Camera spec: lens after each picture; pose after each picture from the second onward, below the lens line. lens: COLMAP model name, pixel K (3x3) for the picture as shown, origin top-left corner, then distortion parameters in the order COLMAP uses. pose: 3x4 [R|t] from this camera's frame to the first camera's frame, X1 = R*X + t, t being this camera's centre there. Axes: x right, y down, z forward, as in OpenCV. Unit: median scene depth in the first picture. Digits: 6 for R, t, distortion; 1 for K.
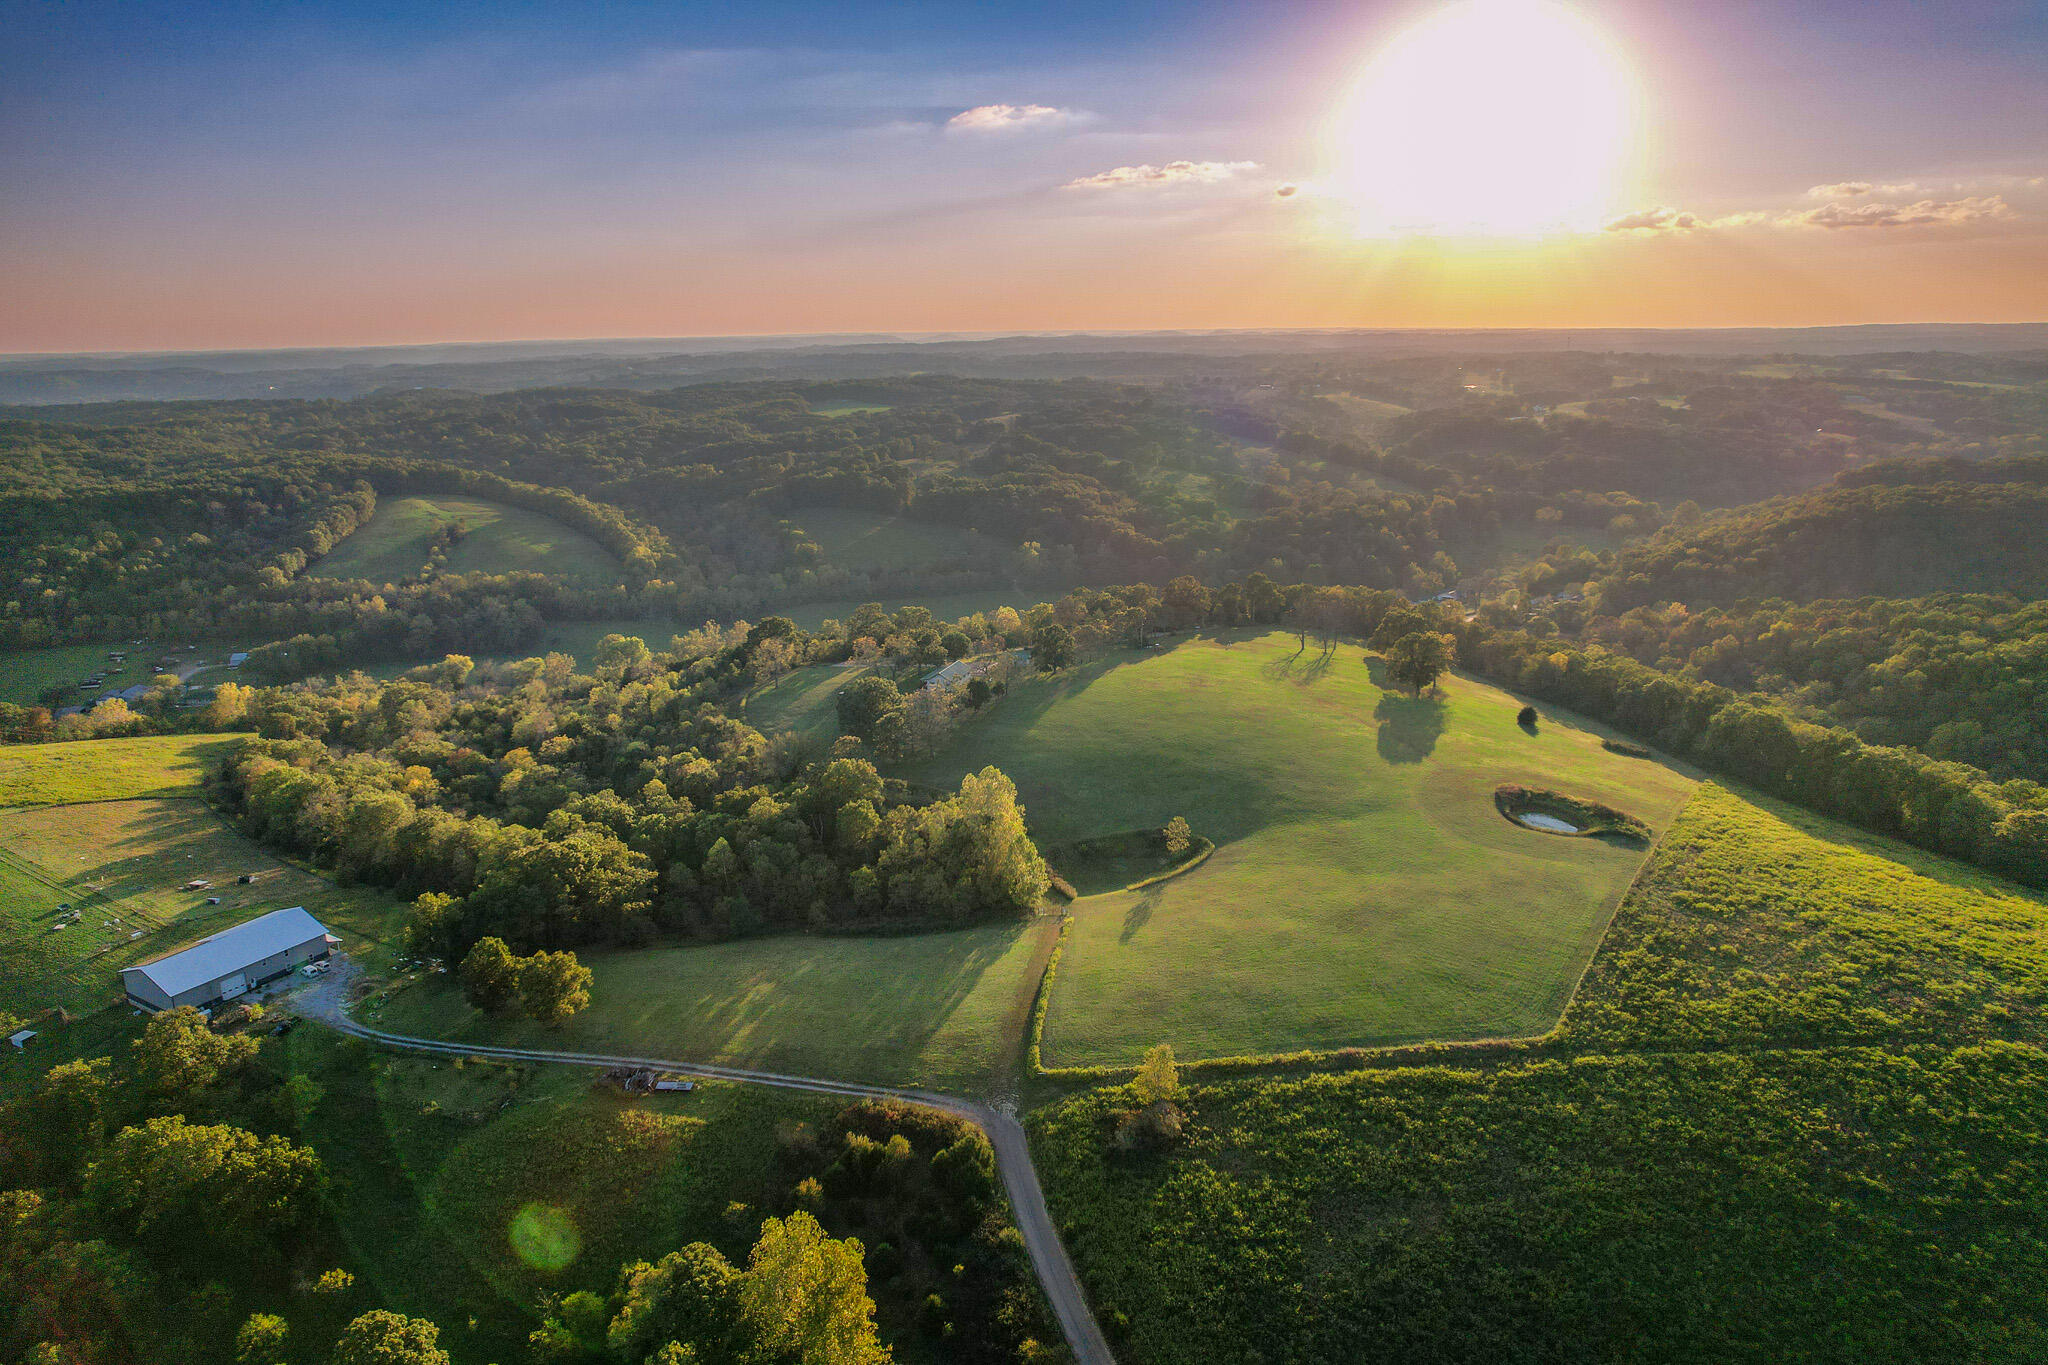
lens RADIAL K [[1310.0, 0, 1012.7], [0, 1310.0, 682.9], [0, 0, 1]] dist [-0.066967, 0.062904]
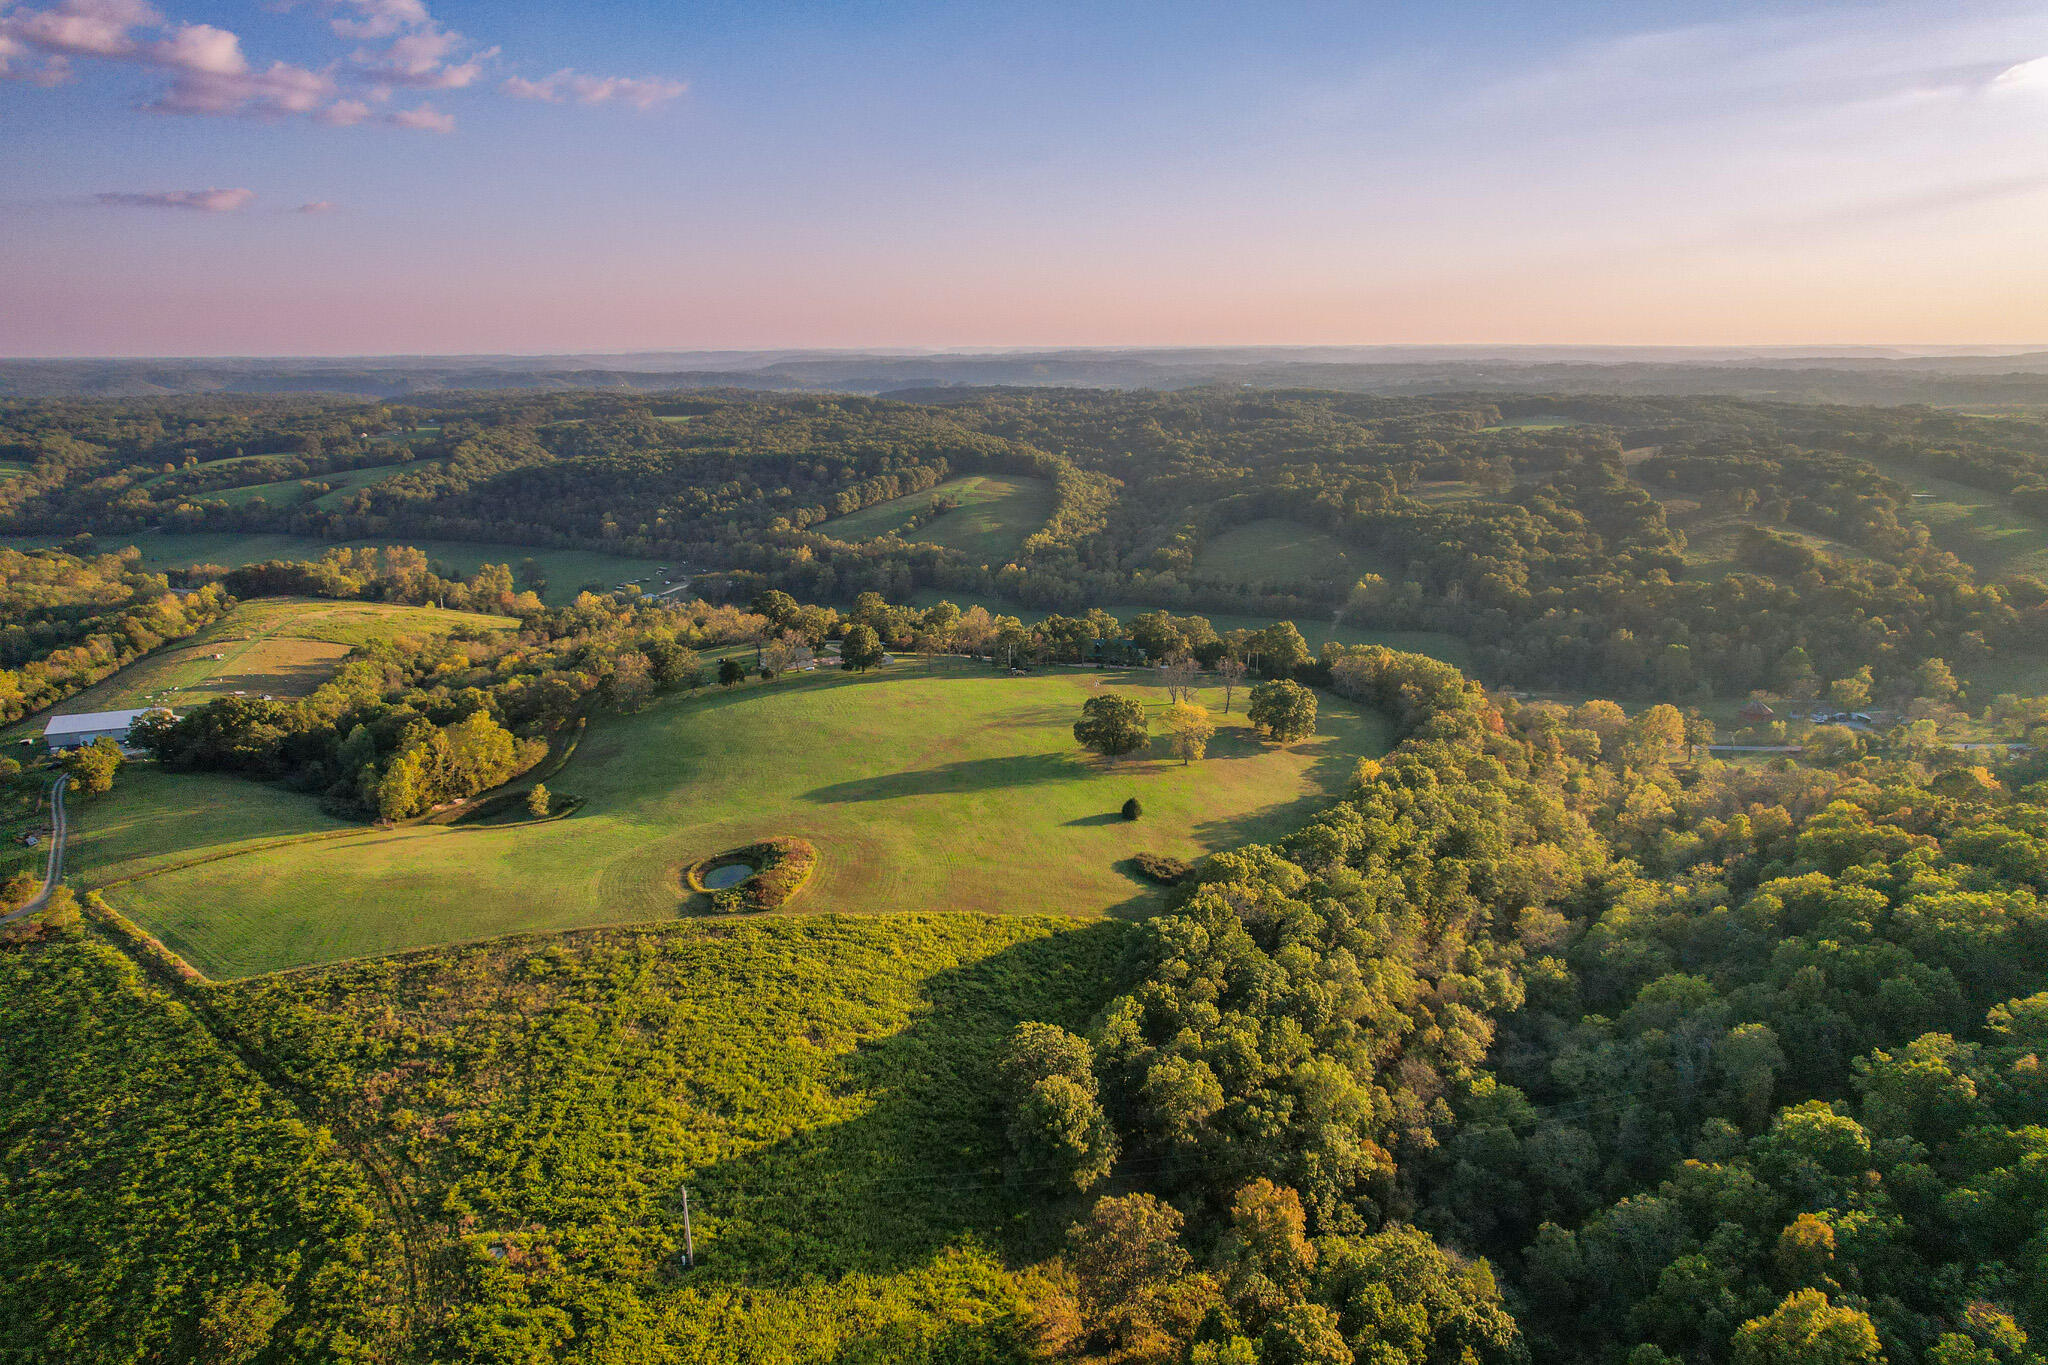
lens RADIAL K [[1310.0, 0, 1012.7], [0, 1310.0, 682.9], [0, 0, 1]] dist [-0.066967, 0.062904]
pose [[0.762238, 0.171619, -0.624132, 1.592030], [-0.173805, 0.983068, 0.058053, -0.167308], [0.623527, 0.064227, 0.779159, 0.548236]]
